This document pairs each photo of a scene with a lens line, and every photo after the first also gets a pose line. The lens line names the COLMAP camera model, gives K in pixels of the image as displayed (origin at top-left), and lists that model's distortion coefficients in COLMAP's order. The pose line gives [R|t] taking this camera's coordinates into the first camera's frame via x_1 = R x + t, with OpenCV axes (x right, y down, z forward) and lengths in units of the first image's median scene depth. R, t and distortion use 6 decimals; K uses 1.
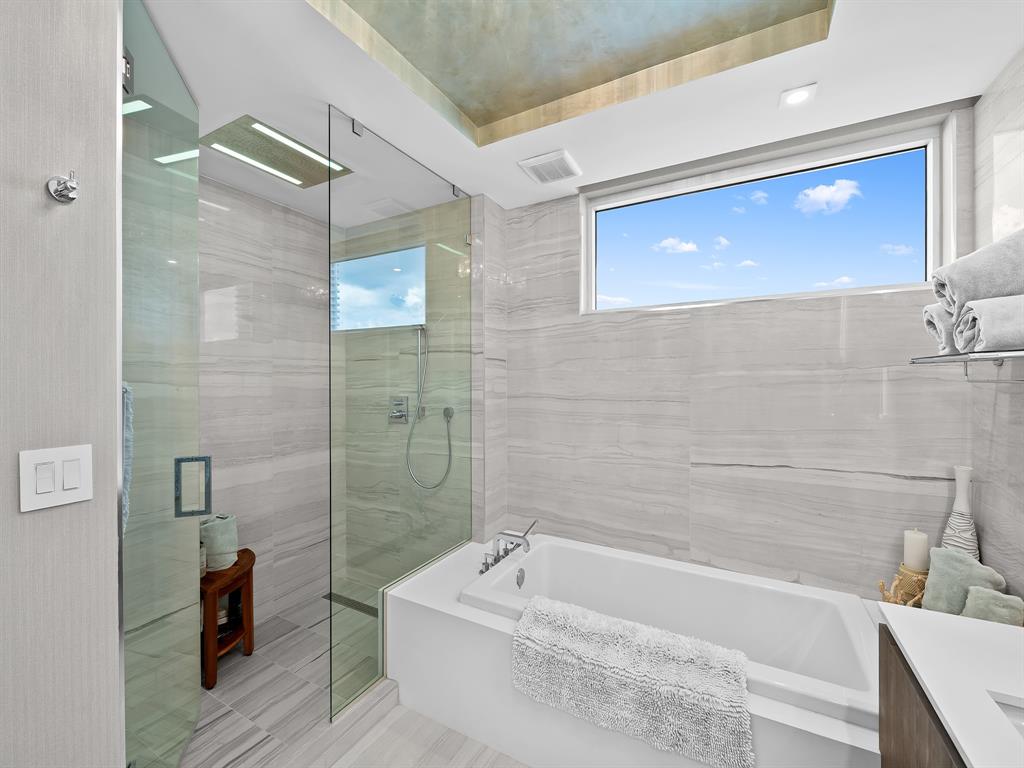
lens RADIAL K [[421.0, 0, 510.6], [0, 421.0, 379.8], [0, 0, 1]] dist [0.011329, -0.003624]
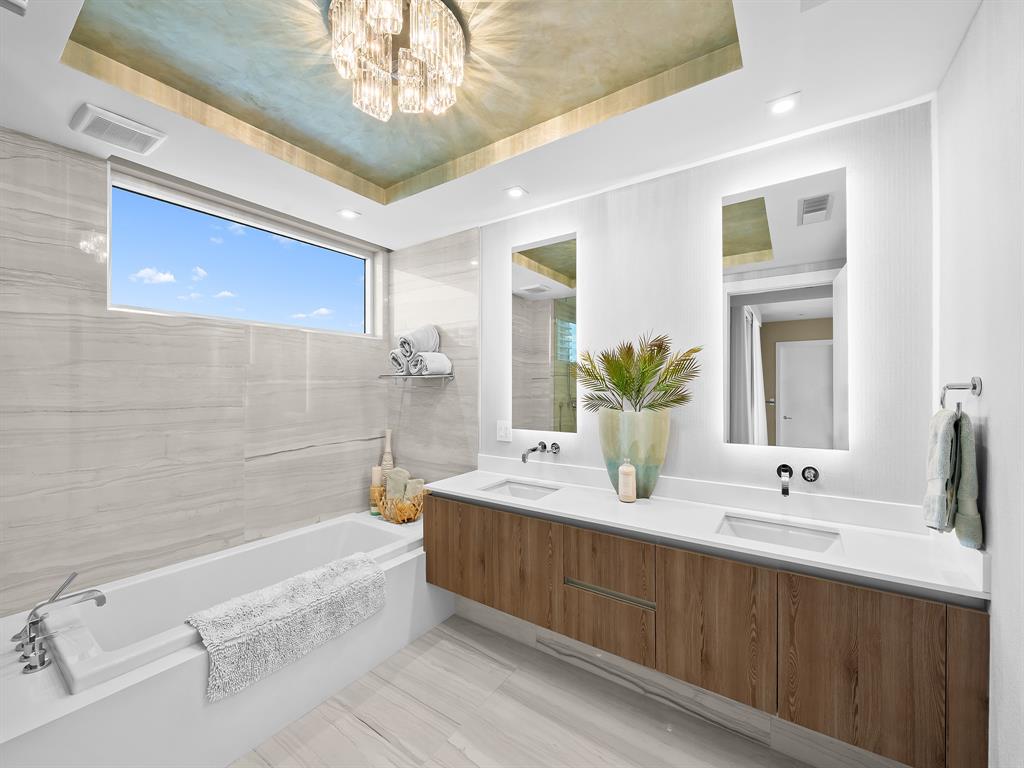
lens RADIAL K [[414.1, 0, 506.9], [0, 414.1, 386.2], [0, 0, 1]] dist [0.001264, -0.000208]
pose [[0.117466, 0.001370, 0.993076, -0.635538], [0.001138, 0.999998, -0.001514, 0.001306], [-0.993076, 0.001308, 0.117464, 0.154538]]
